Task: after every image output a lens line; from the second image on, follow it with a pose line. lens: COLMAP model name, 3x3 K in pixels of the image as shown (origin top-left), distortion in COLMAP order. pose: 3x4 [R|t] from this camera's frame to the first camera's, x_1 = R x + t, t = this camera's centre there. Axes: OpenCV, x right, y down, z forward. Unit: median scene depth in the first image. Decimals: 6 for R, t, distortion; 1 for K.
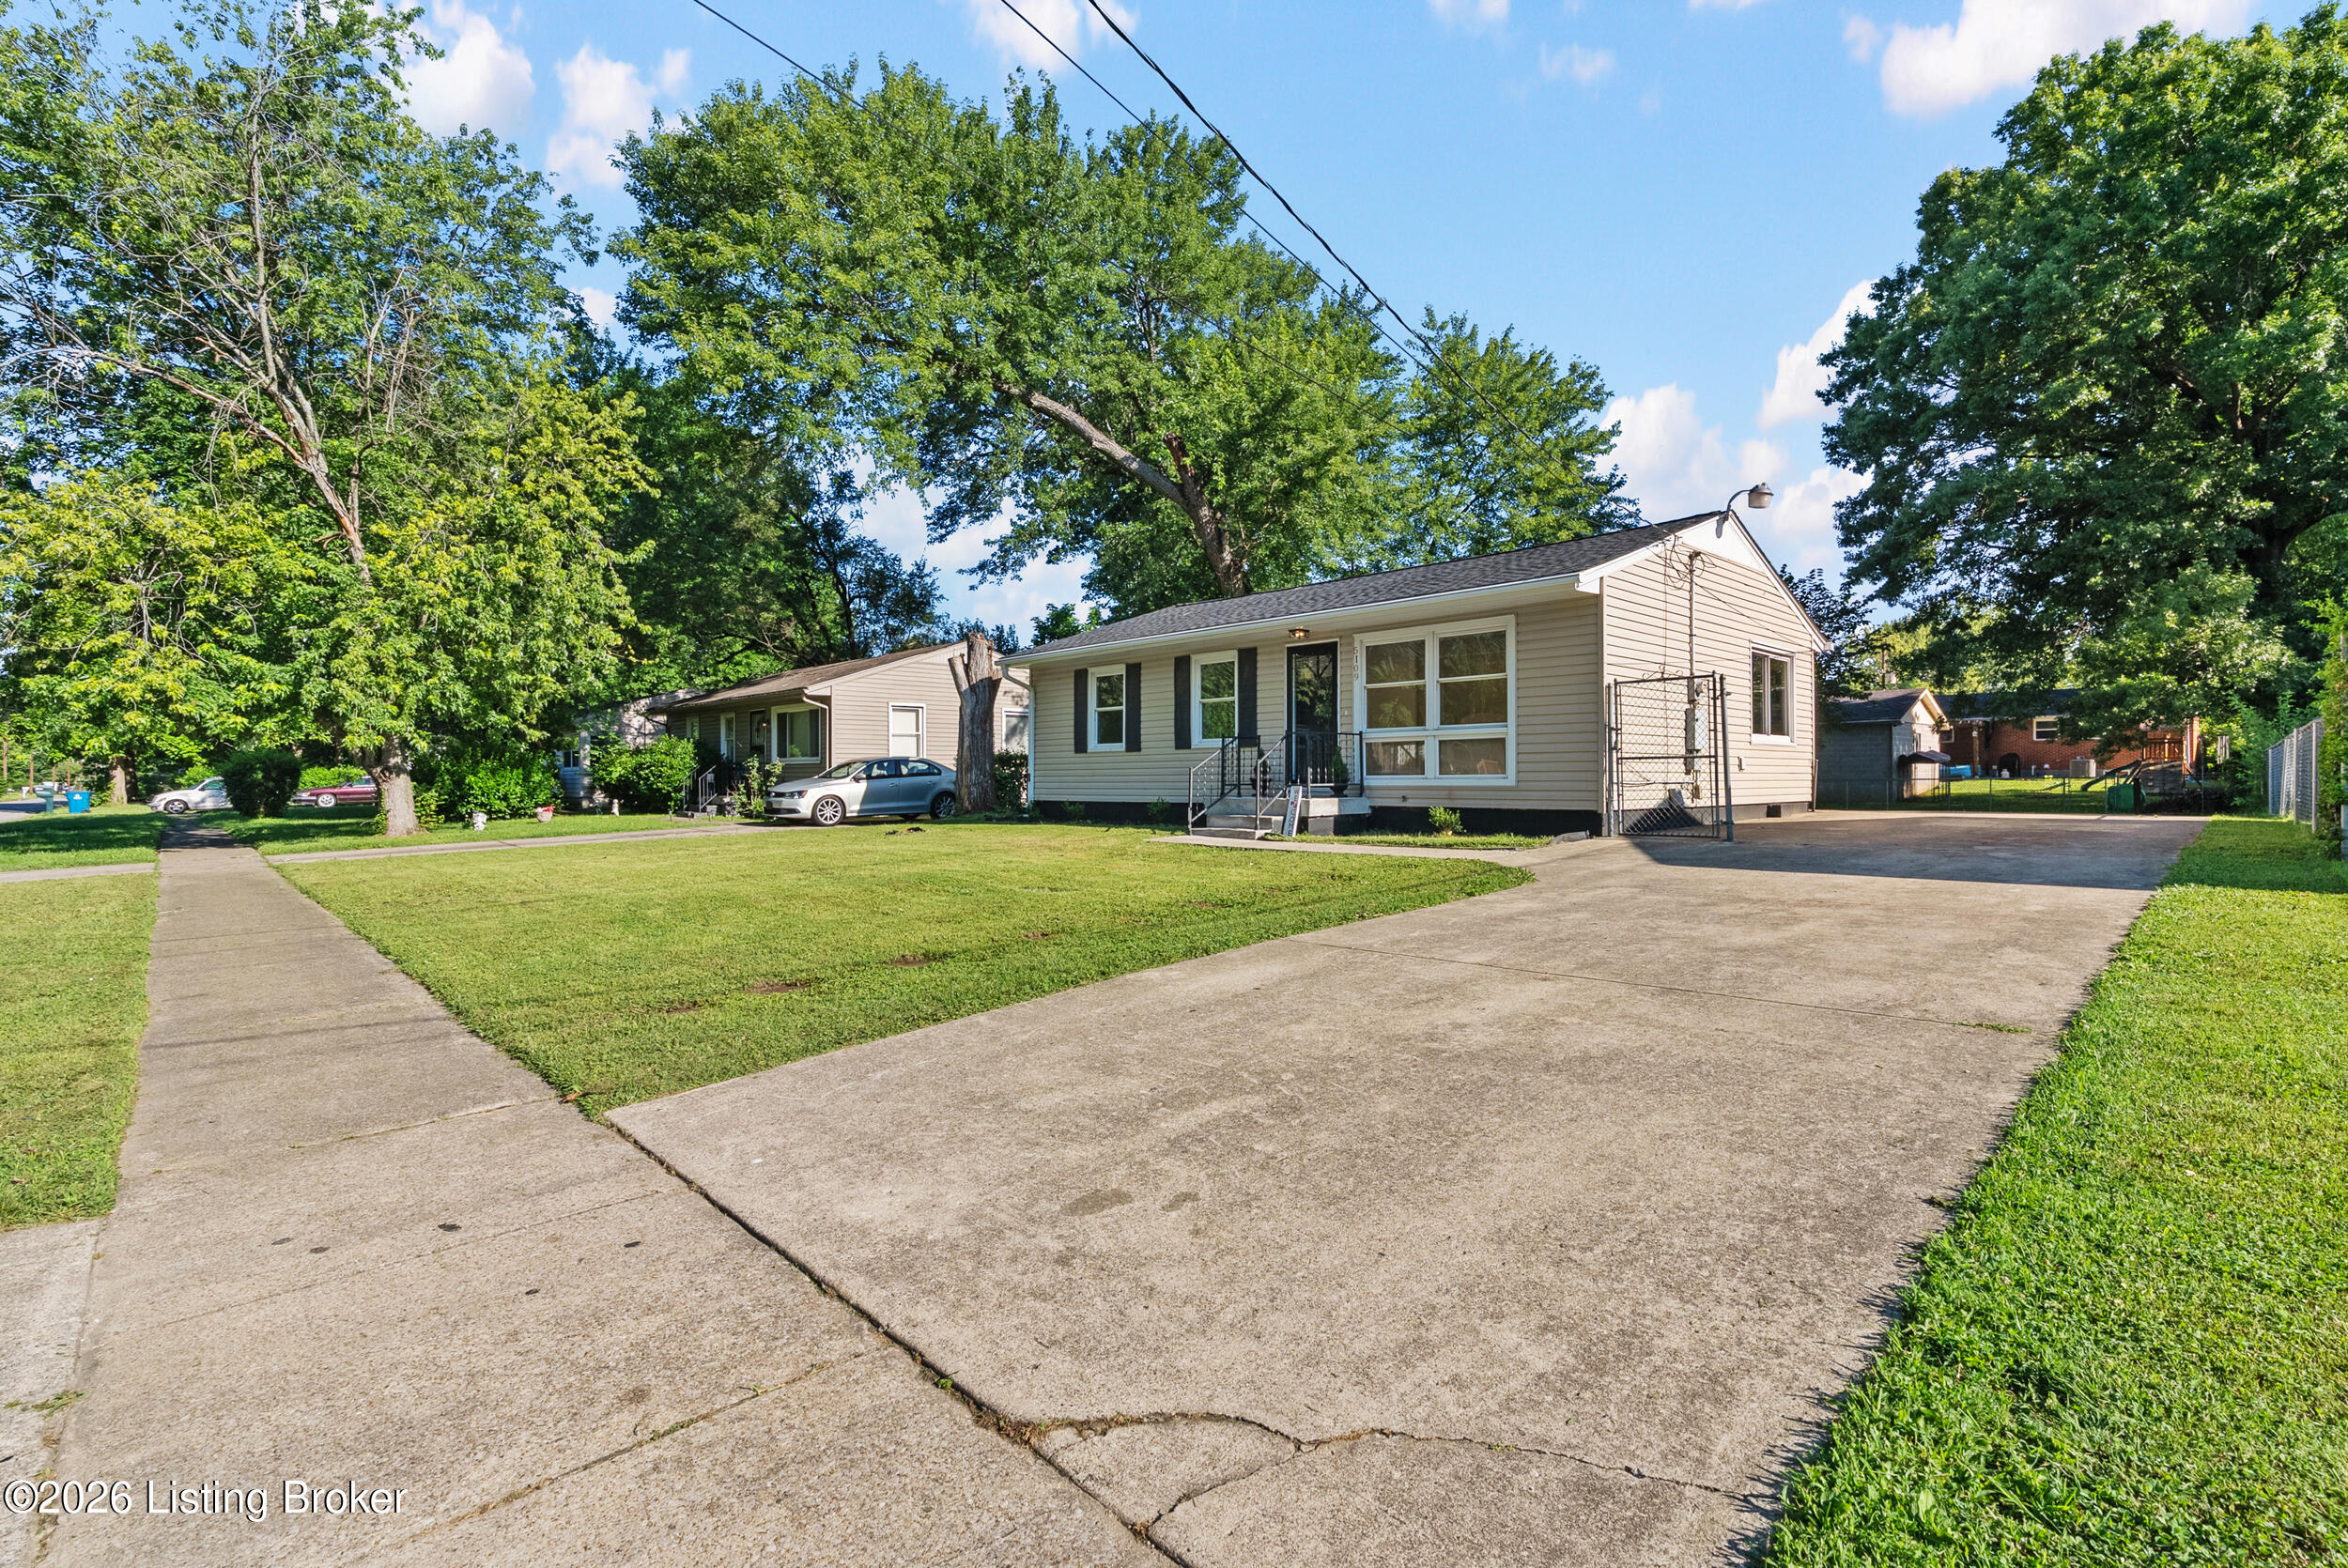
lens RADIAL K [[1073.1, 0, 1183.9], [0, 1073.1, 782.8], [0, 0, 1]] dist [-0.006964, 0.002685]
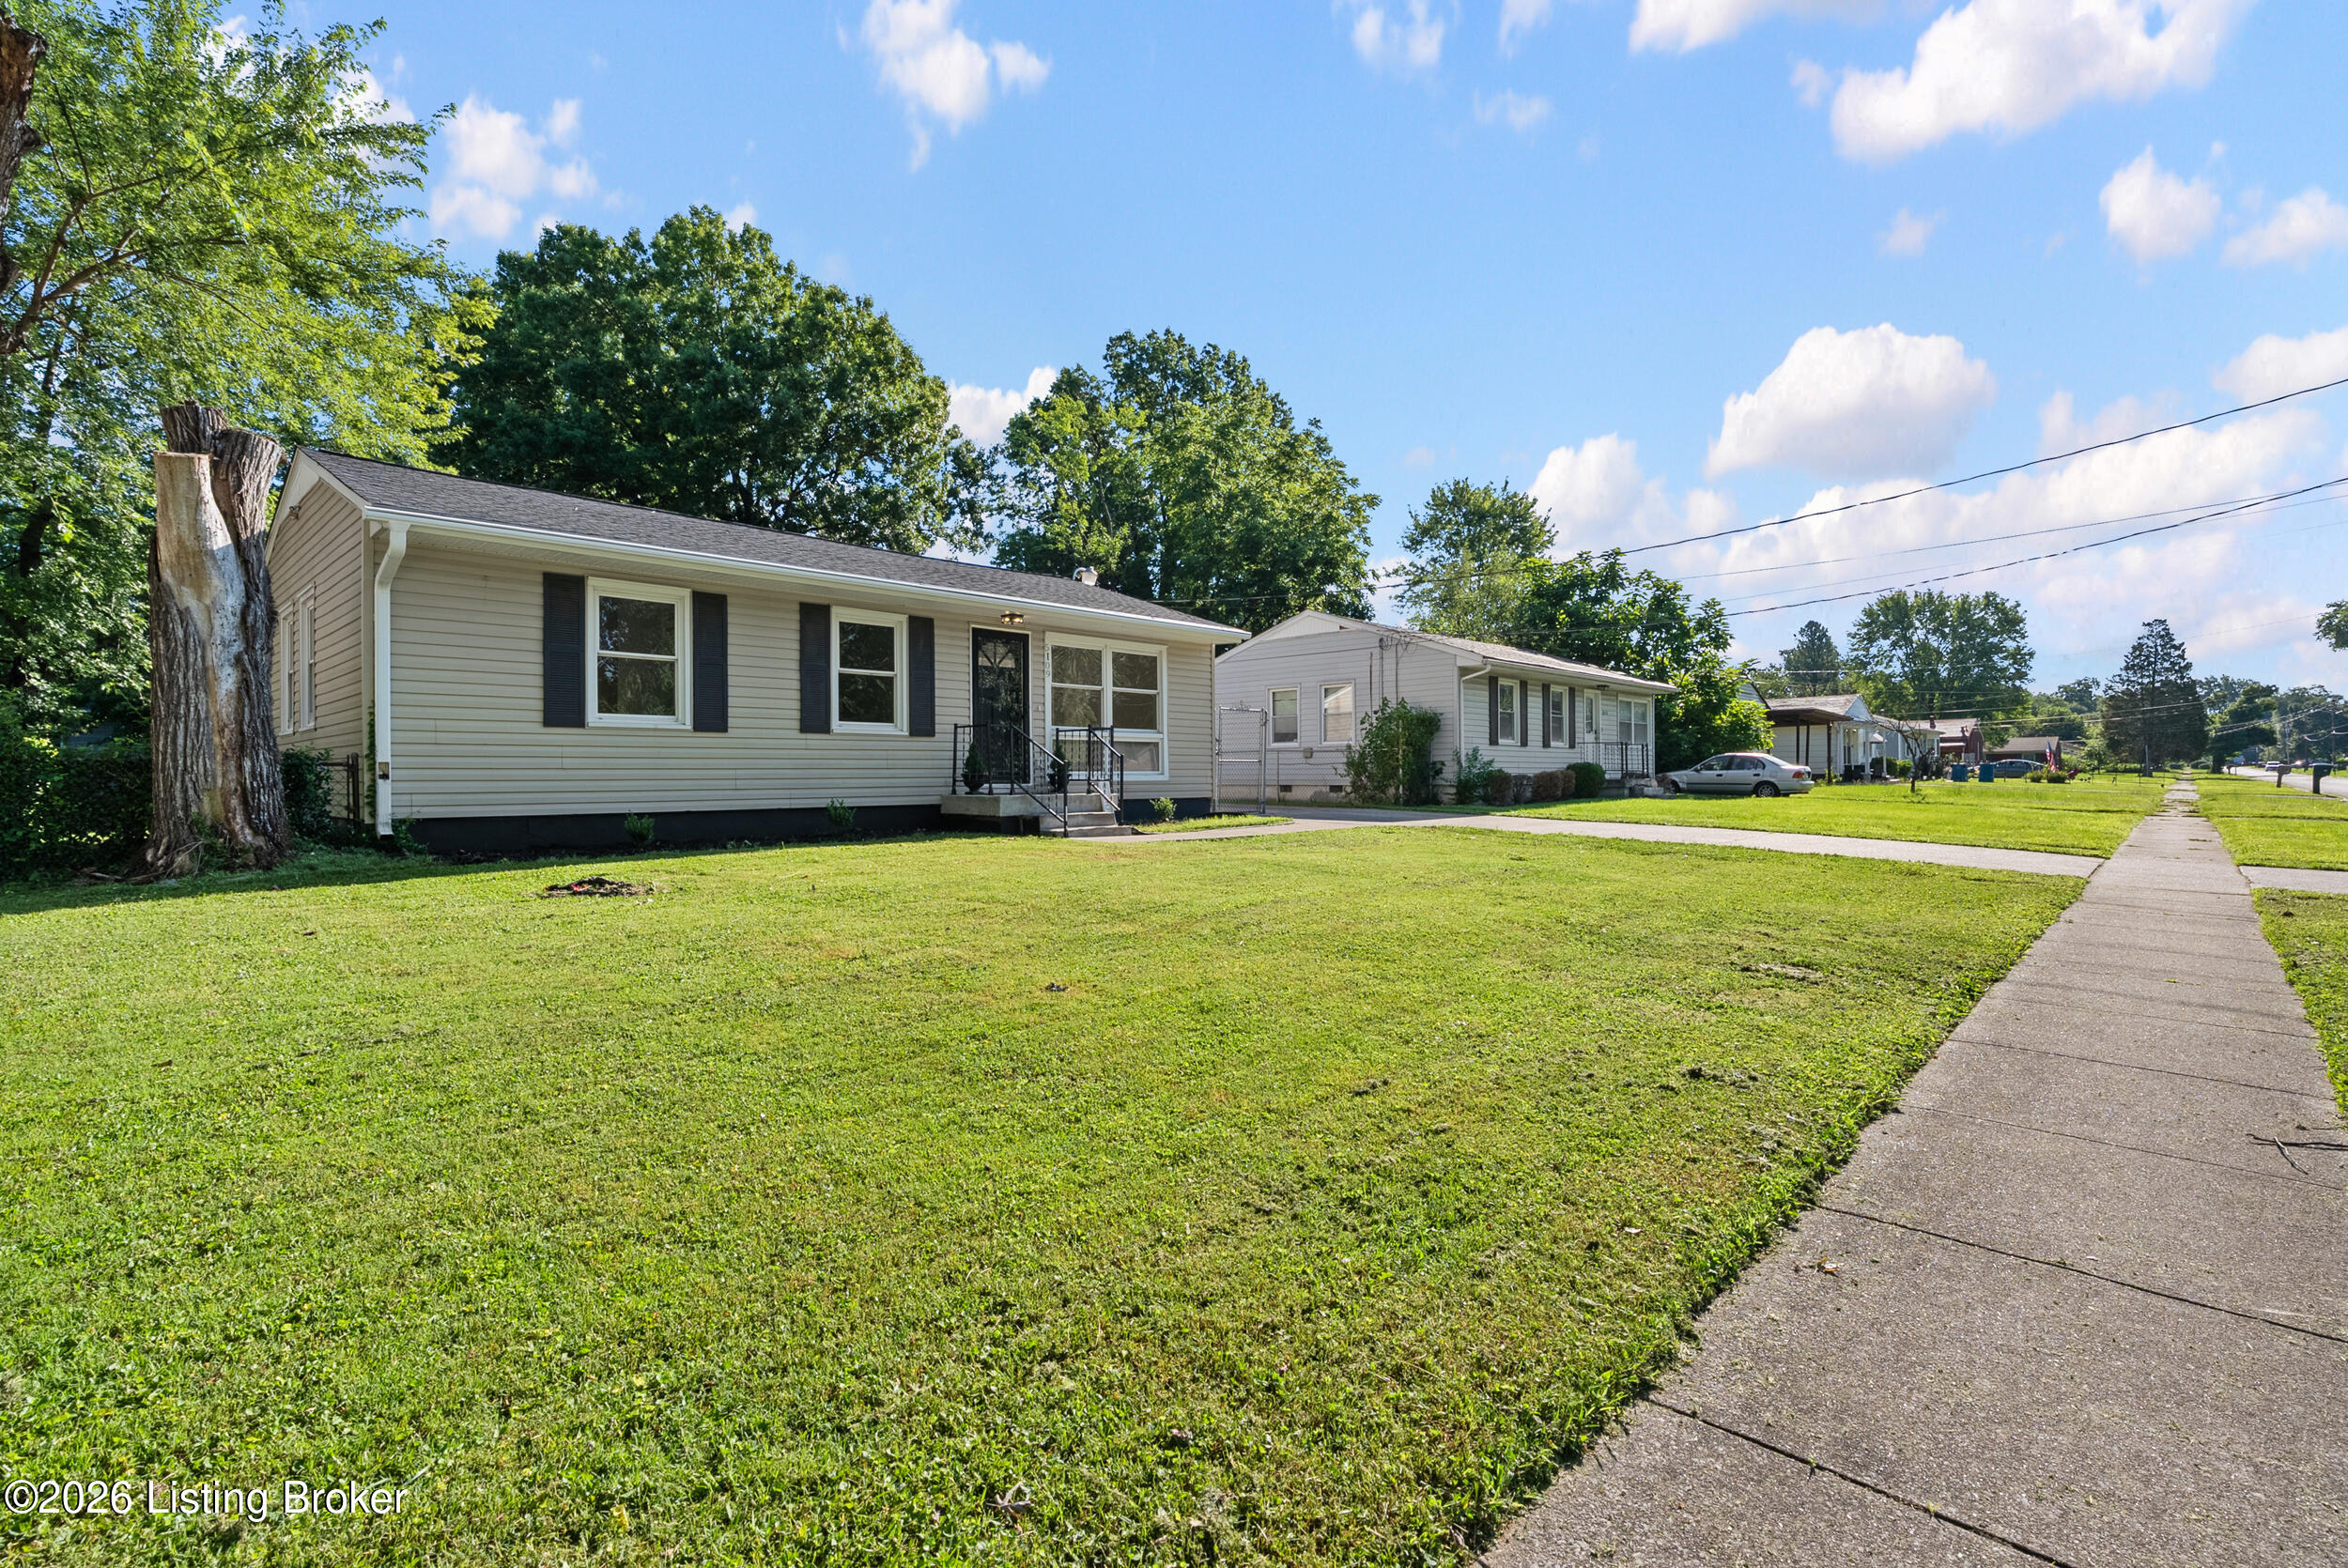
lens RADIAL K [[1073.1, 0, 1190.1], [0, 1073.1, 783.2], [0, 0, 1]] dist [-0.006964, 0.002685]
pose [[-0.053410, -0.001454, 0.998572, -0.855076], [0.008247, 0.999964, 0.001897, 0.003060], [-0.998539, 0.008336, -0.053396, 0.920206]]
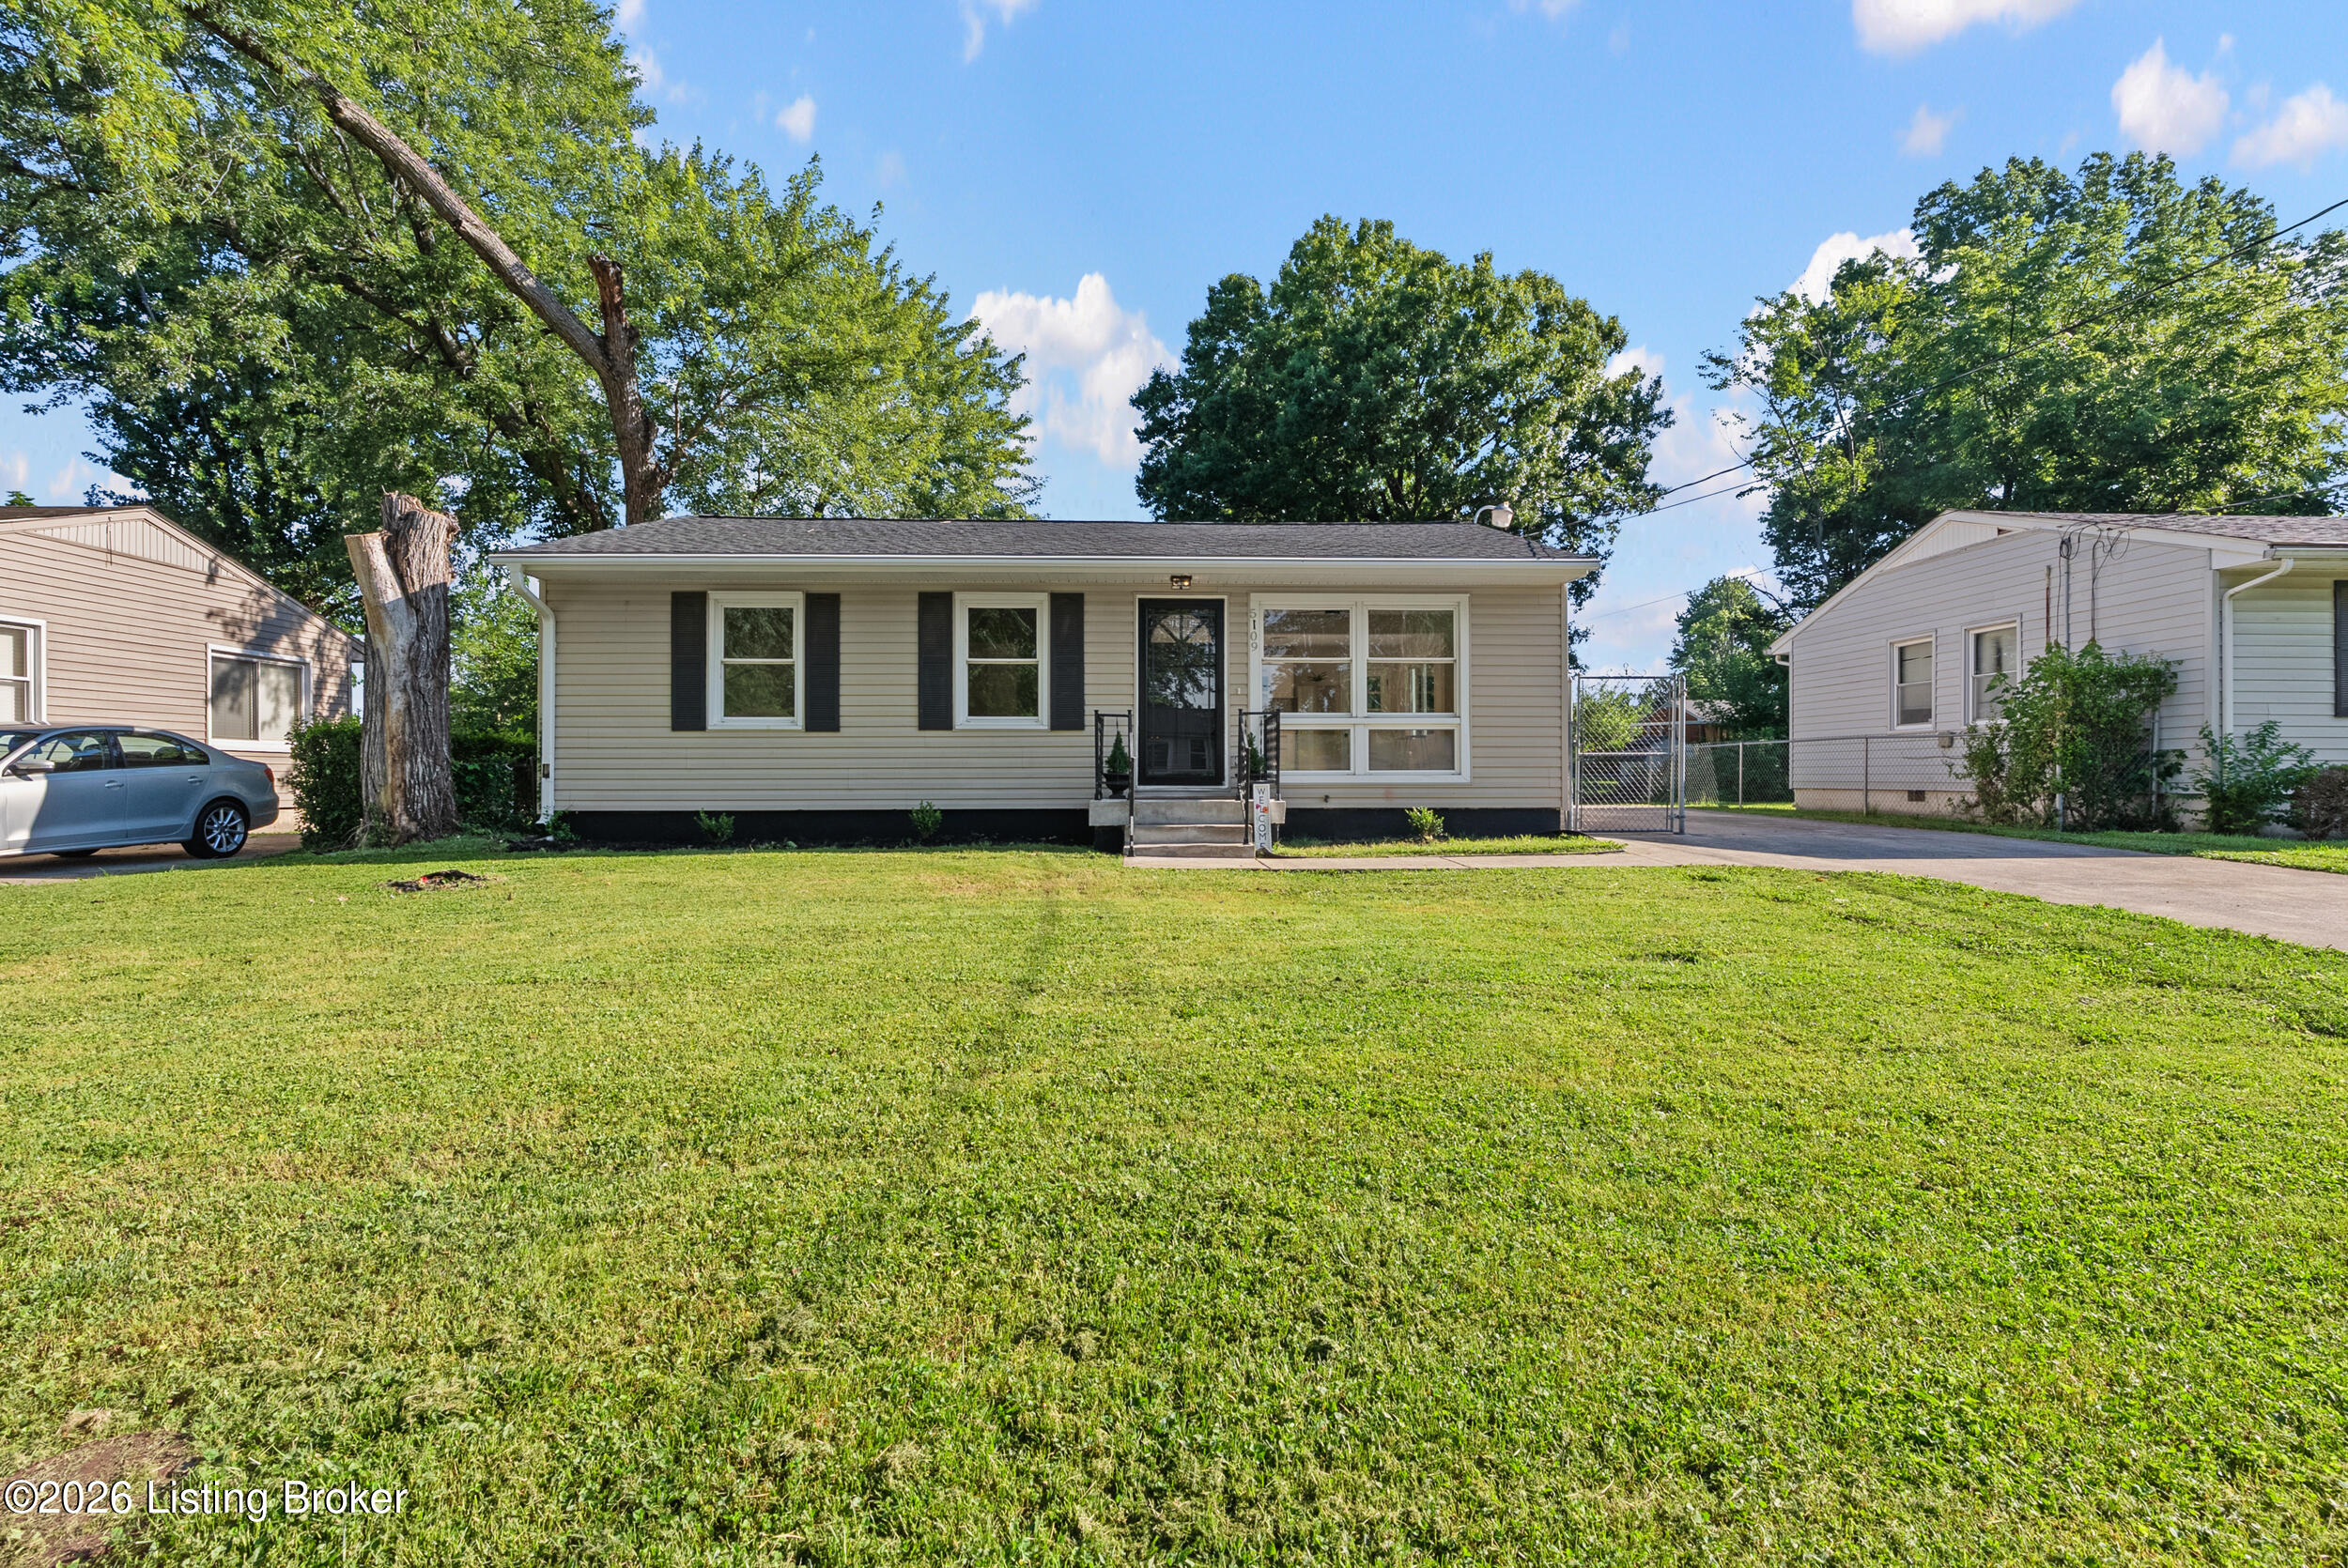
lens RADIAL K [[1073.1, 0, 1175.4], [0, 1073.1, 773.8], [0, 0, 1]] dist [-0.006964, 0.002685]
pose [[0.663870, 0.005222, 0.747830, -0.471546], [0.000541, 0.999972, -0.007463, 0.001240], [-0.747848, 0.005359, 0.663849, 0.515906]]
